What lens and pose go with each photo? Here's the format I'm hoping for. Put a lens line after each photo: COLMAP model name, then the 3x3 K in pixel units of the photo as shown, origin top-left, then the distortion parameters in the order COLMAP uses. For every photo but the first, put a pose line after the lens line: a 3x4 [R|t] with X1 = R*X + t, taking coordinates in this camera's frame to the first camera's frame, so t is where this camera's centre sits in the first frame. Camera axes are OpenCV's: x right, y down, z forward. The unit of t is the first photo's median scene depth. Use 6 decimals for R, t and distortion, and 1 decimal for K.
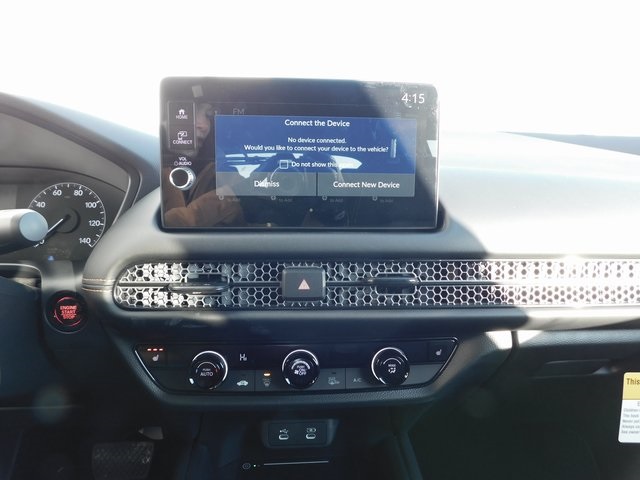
lens RADIAL K [[433.7, 0, 315.4], [0, 433.7, 240.1], [0, 0, 1]] dist [-0.031760, 0.043446]
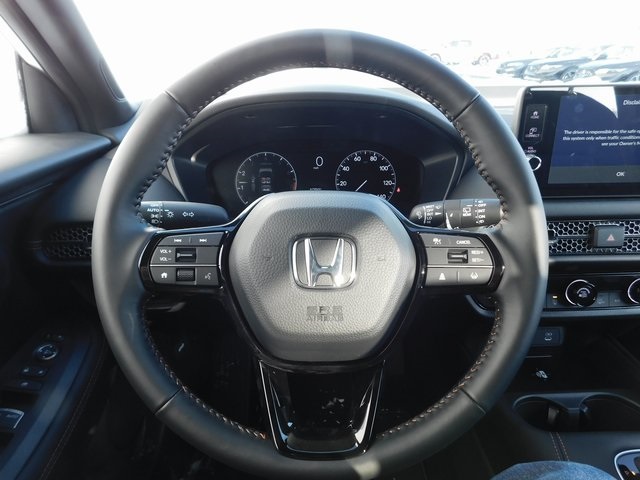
lens RADIAL K [[433.7, 0, 318.1], [0, 433.7, 237.4], [0, 0, 1]] dist [-0.031760, 0.043446]
pose [[0.999174, -0.003739, -0.040455, -0.886070], [0.011421, 0.981455, 0.191353, -0.171087], [0.038989, -0.191657, 0.980687, -0.404663]]
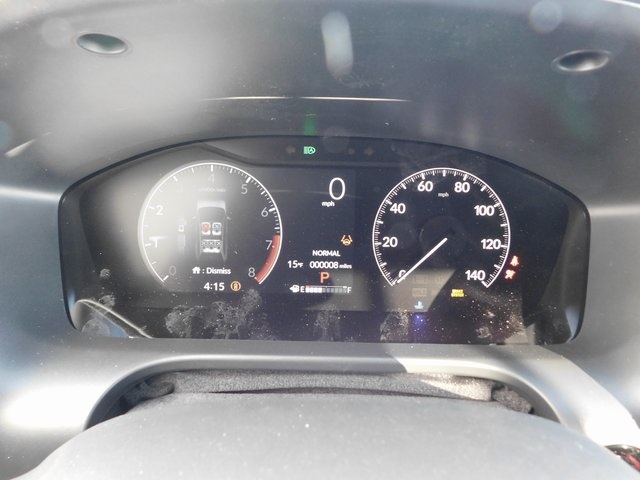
lens RADIAL K [[433.7, 0, 324.9], [0, 433.7, 243.3], [0, 0, 1]] dist [-0.031760, 0.043446]
pose [[0.999042, 0.034320, -0.027166, -0.946223], [-0.027665, 0.976065, 0.215711, -0.206223], [0.033919, -0.214753, 0.976079, 0.590085]]
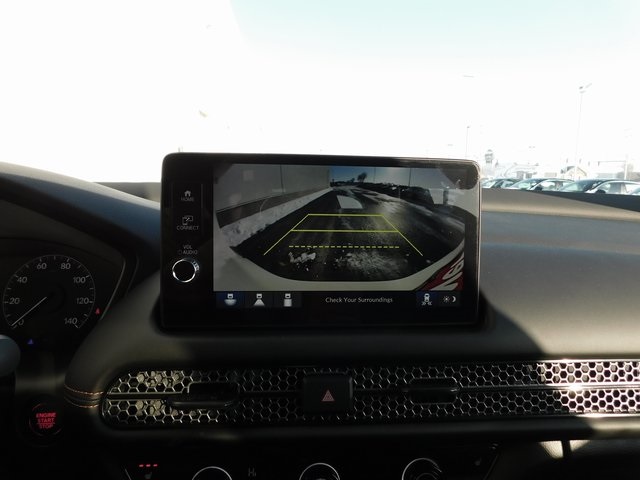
lens RADIAL K [[433.7, 0, 316.2], [0, 433.7, 243.4], [0, 0, 1]] dist [-0.031760, 0.043446]
pose [[0.999825, 0.005314, 0.017915, -0.063212], [-0.004093, 0.997708, -0.067547, -0.131749], [-0.018233, 0.067462, 0.997555, 0.129222]]
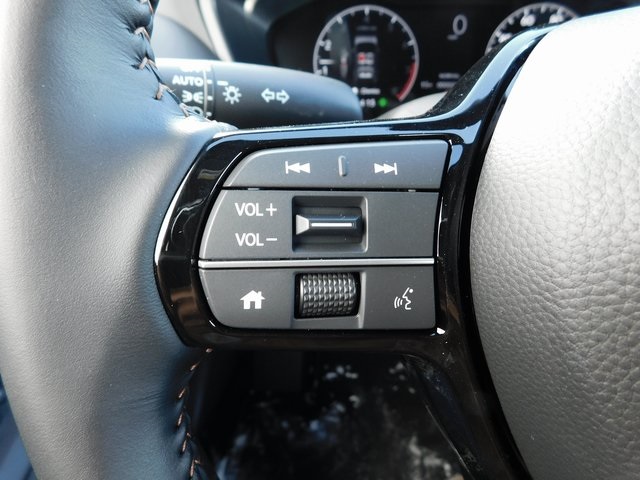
lens RADIAL K [[433.7, 0, 322.3], [0, 433.7, 236.9], [0, 0, 1]] dist [-0.031760, 0.043446]
pose [[0.996961, 0.028343, -0.072562, -1.175606], [0.000341, 0.929867, 0.367895, -0.050815], [0.077900, -0.366802, 0.927032, 0.216820]]
